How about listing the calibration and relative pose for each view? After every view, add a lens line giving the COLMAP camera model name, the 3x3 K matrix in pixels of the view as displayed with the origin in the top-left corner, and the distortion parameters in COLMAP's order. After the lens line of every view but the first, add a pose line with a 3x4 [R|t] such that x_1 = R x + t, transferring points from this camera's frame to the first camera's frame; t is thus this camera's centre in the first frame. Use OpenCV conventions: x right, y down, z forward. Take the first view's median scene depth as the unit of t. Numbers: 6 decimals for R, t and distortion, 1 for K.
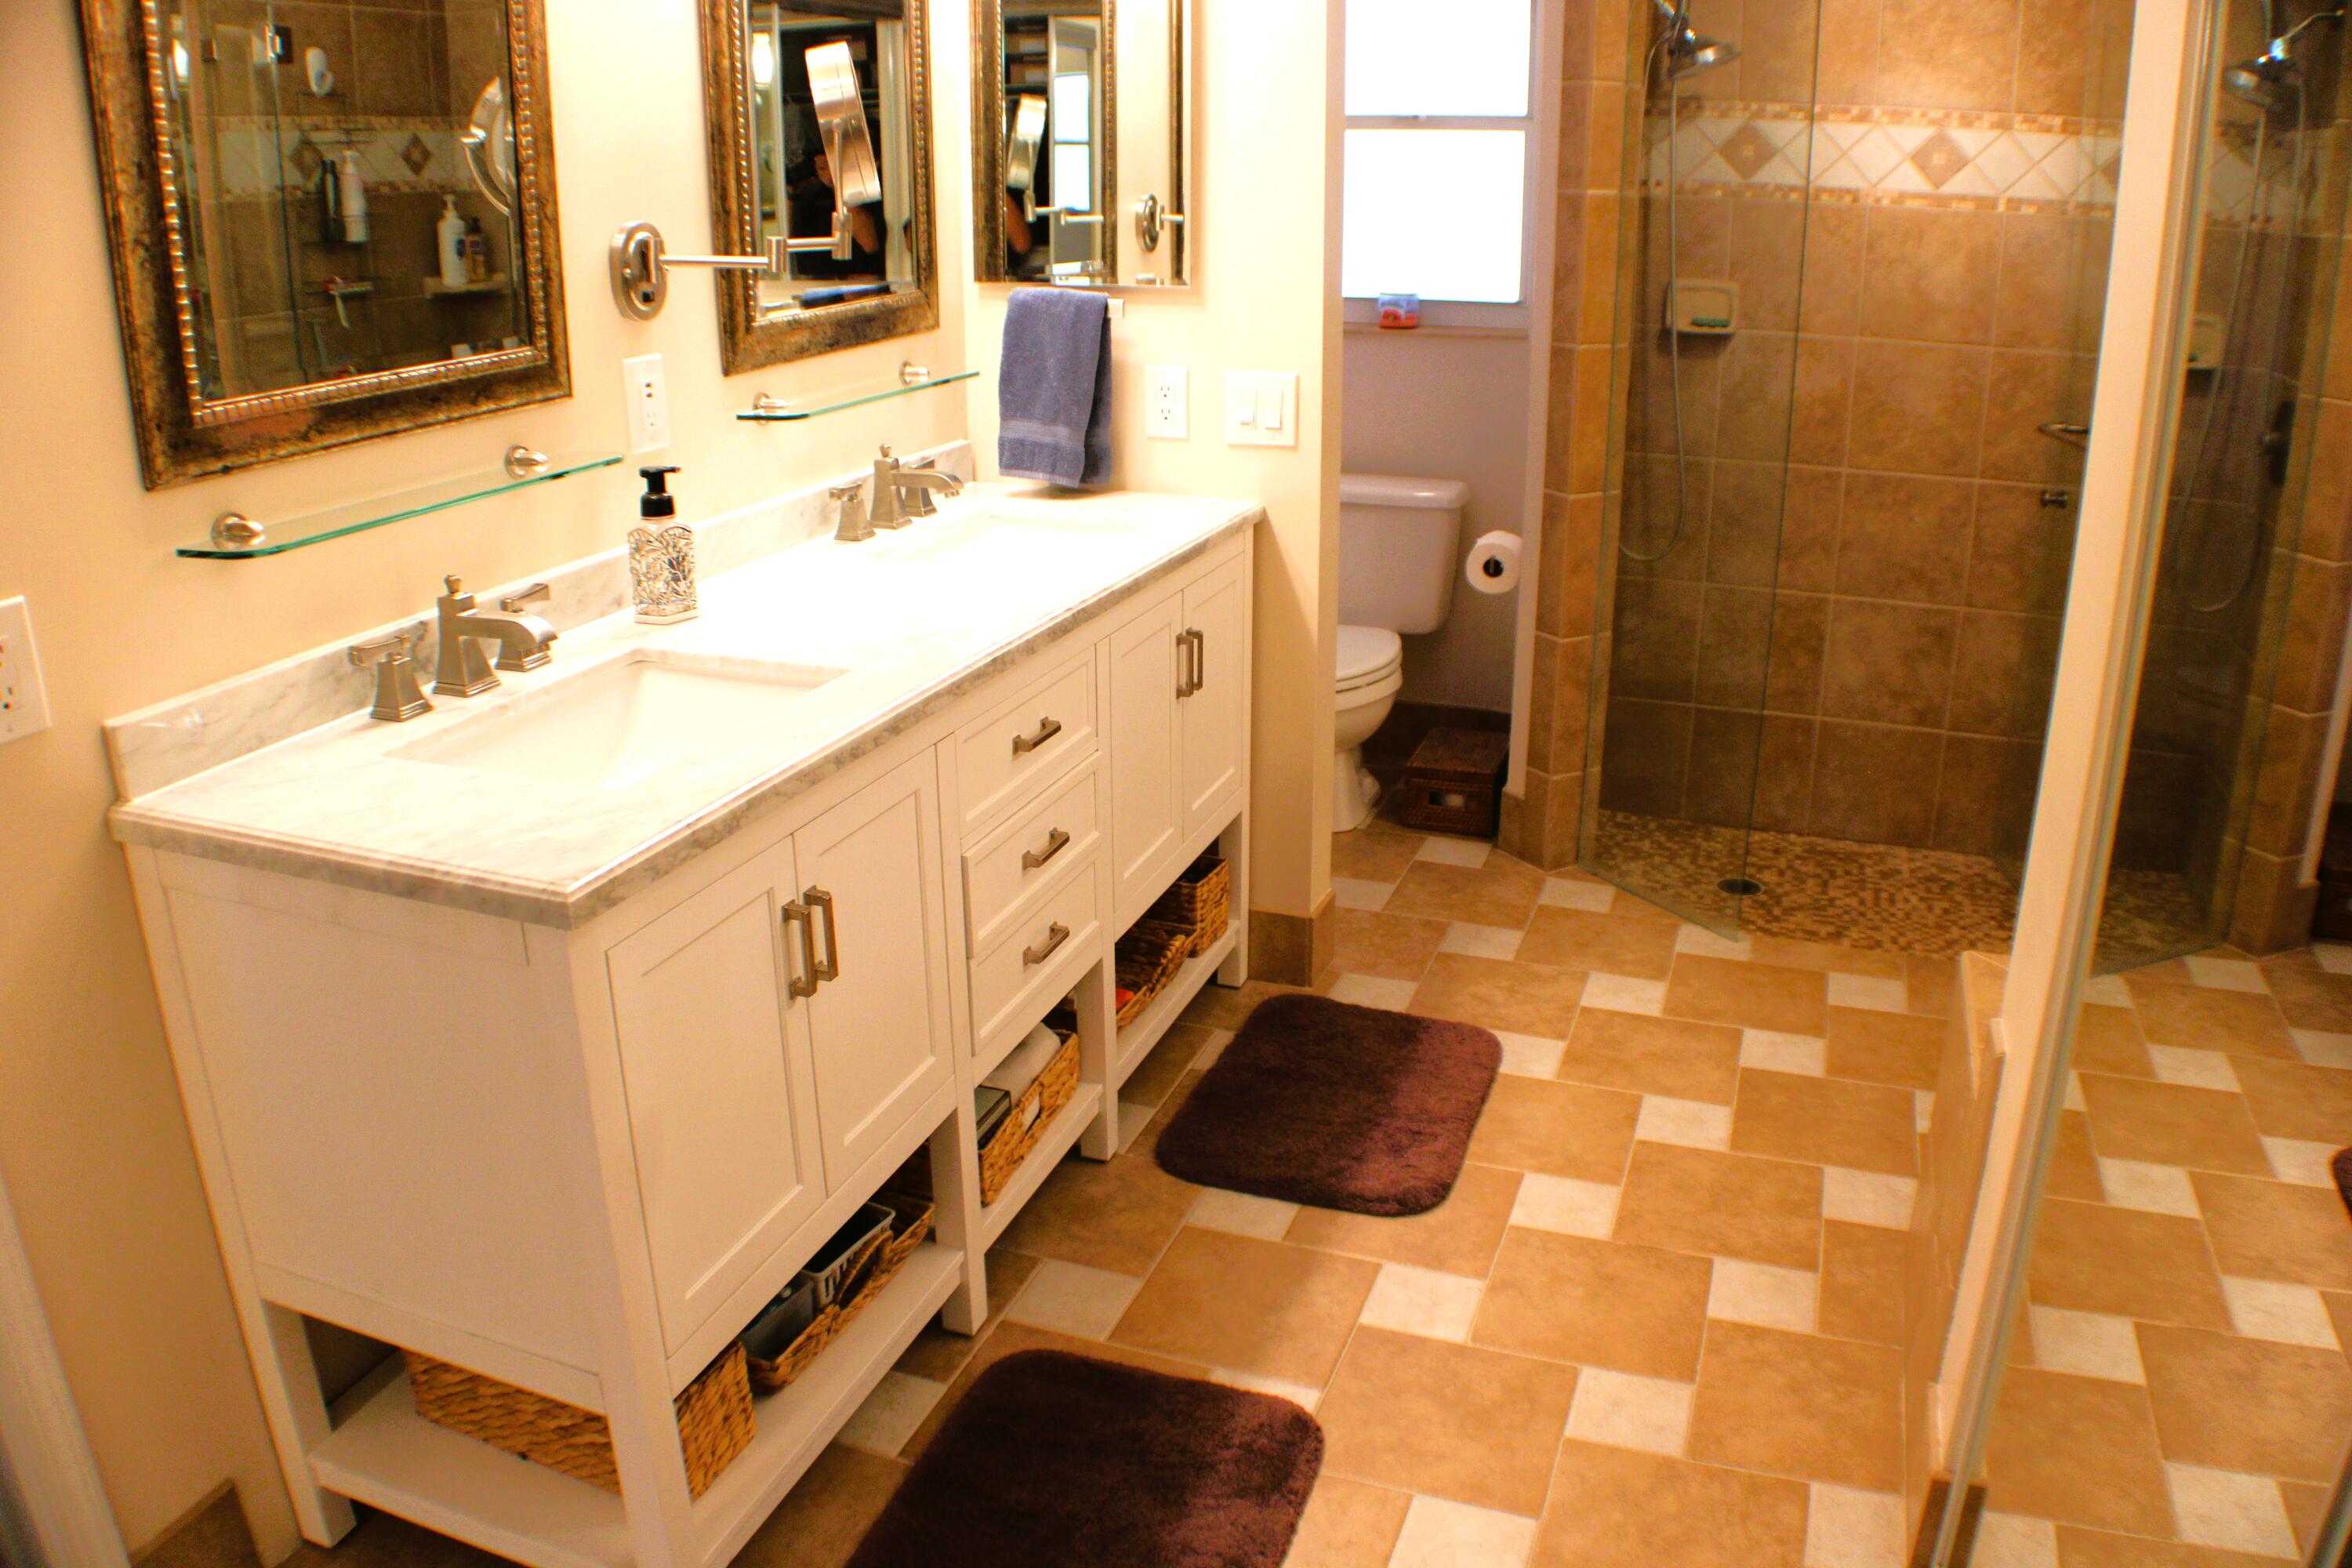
lens RADIAL K [[1755.7, 0, 1210.7], [0, 1755.7, 795.4], [0, 0, 1]] dist [-0.204361, 0.077244]
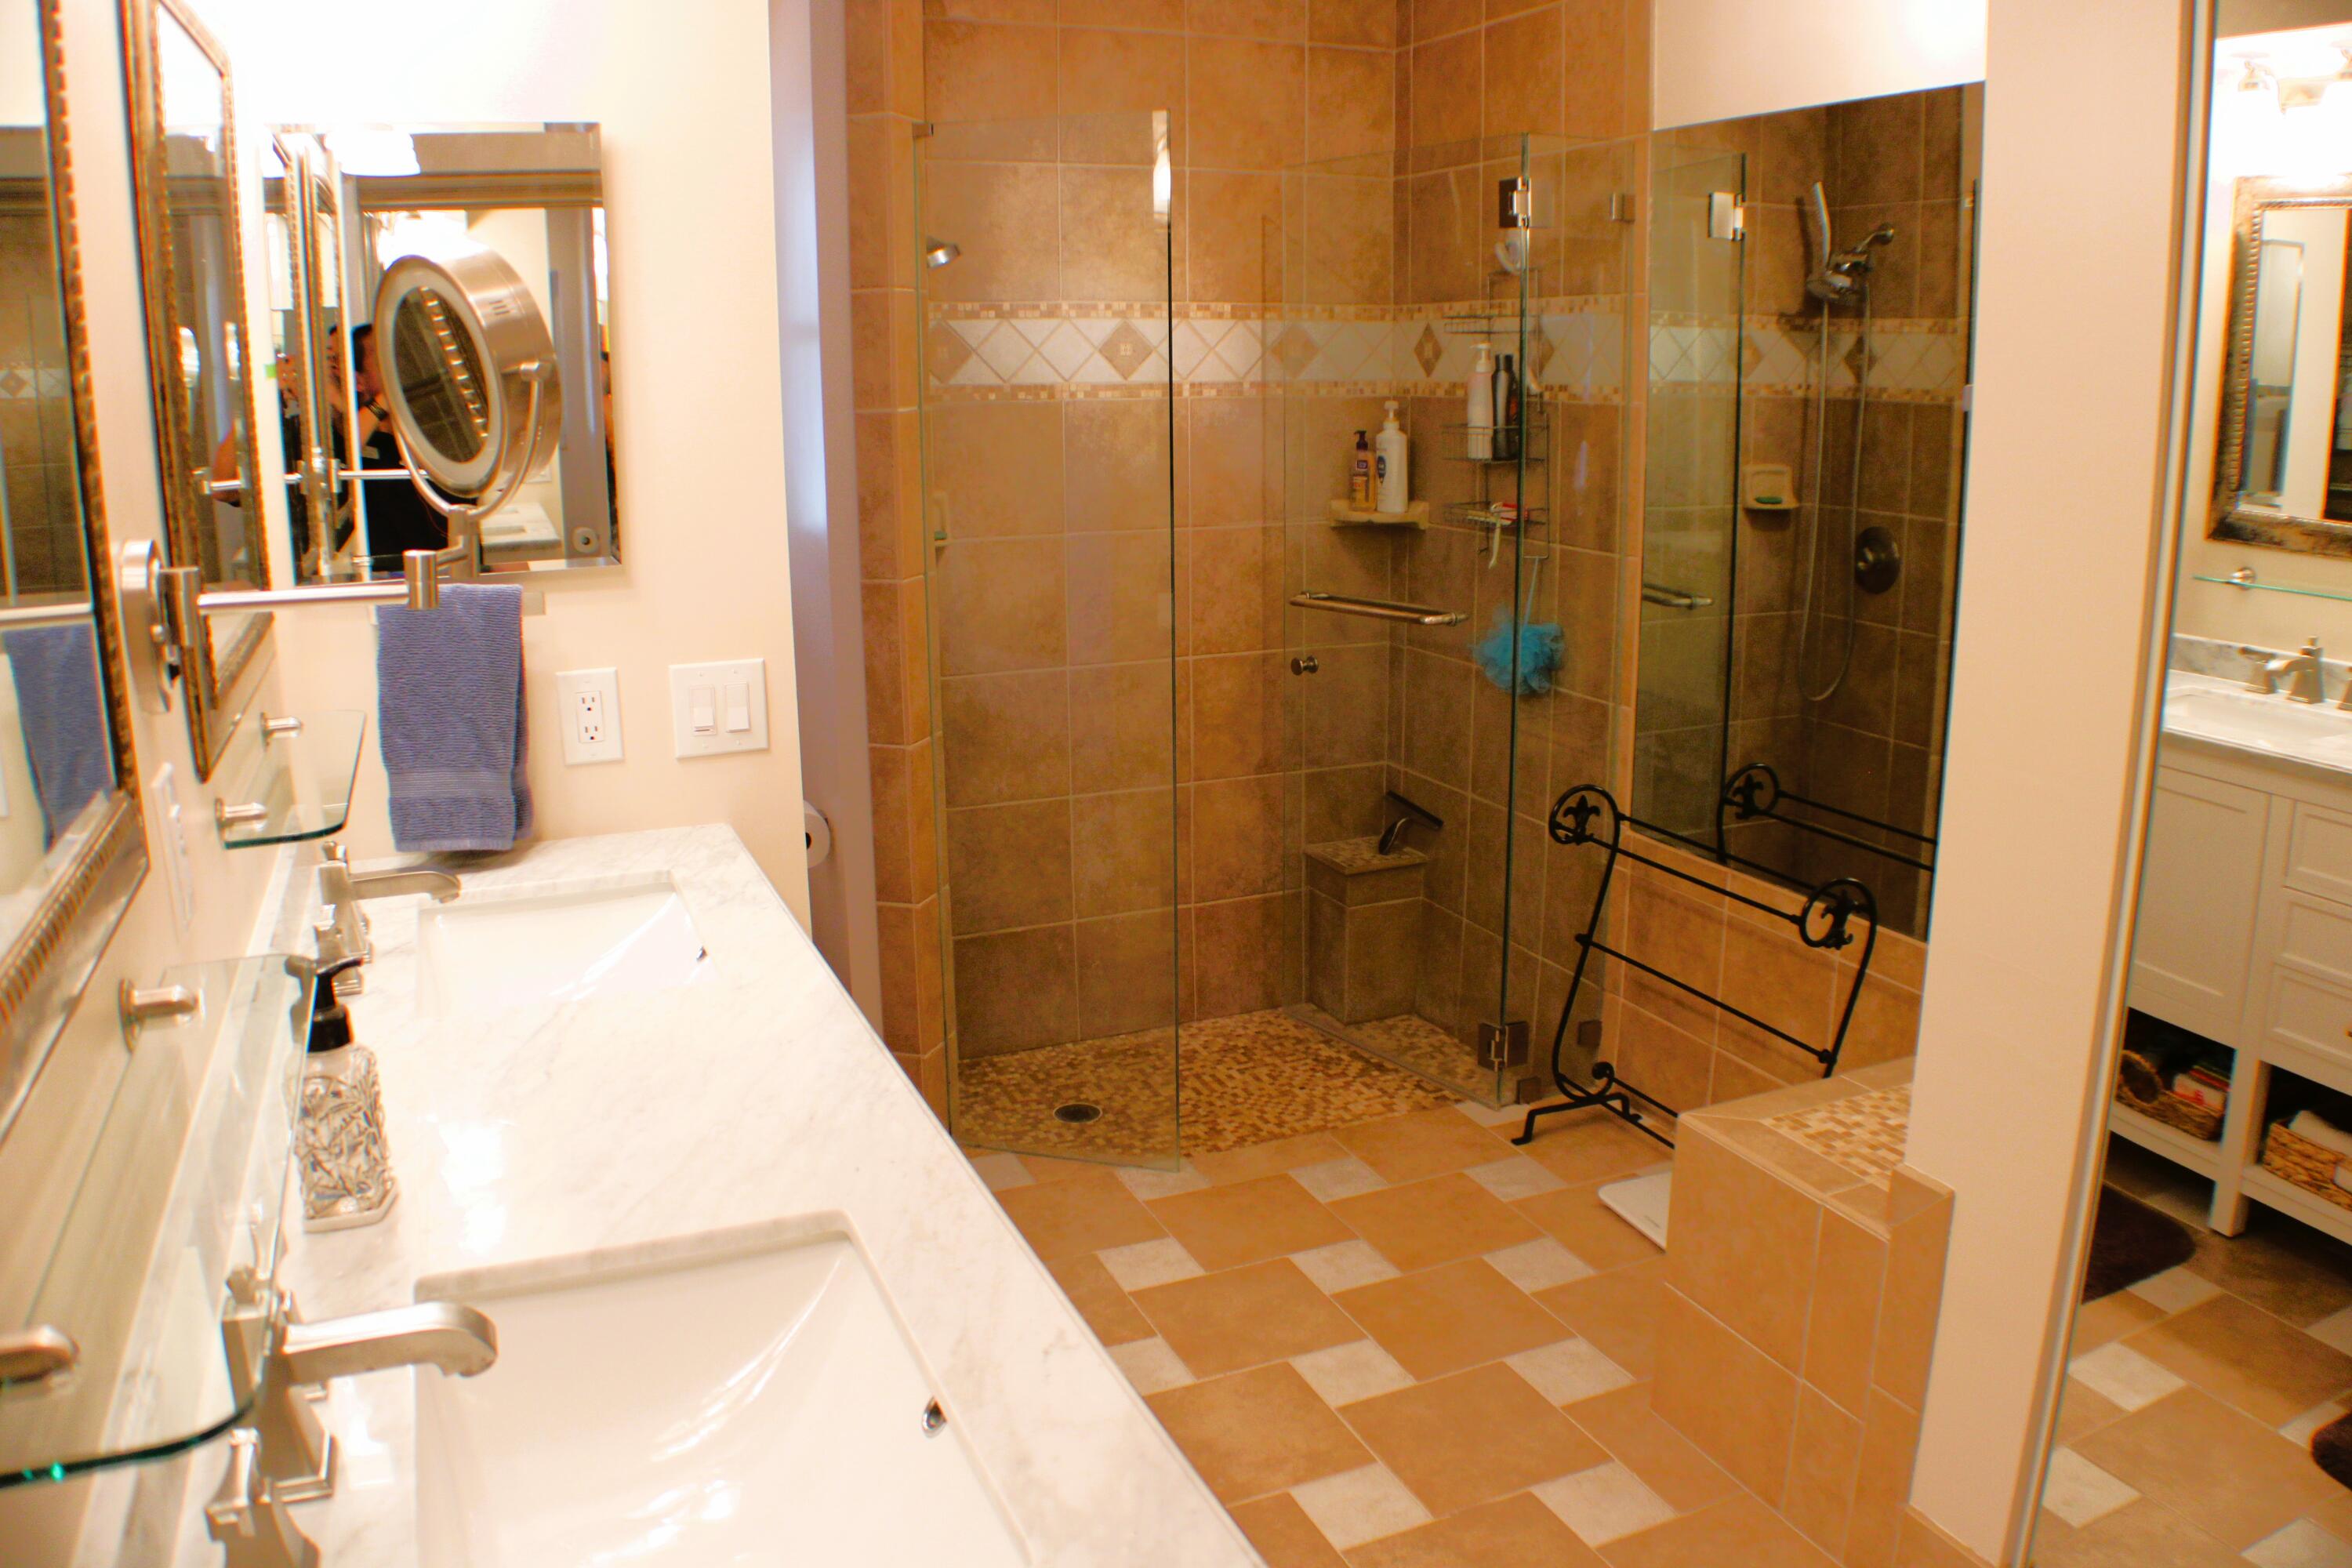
lens RADIAL K [[1755.7, 0, 1231.9], [0, 1755.7, 788.1], [0, 0, 1]] dist [-0.204361, 0.077244]
pose [[0.721472, -0.170344, 0.671164, -0.267702], [0.240356, 0.970610, -0.012028, -0.096766], [-0.649390, 0.169996, 0.741211, 0.216447]]
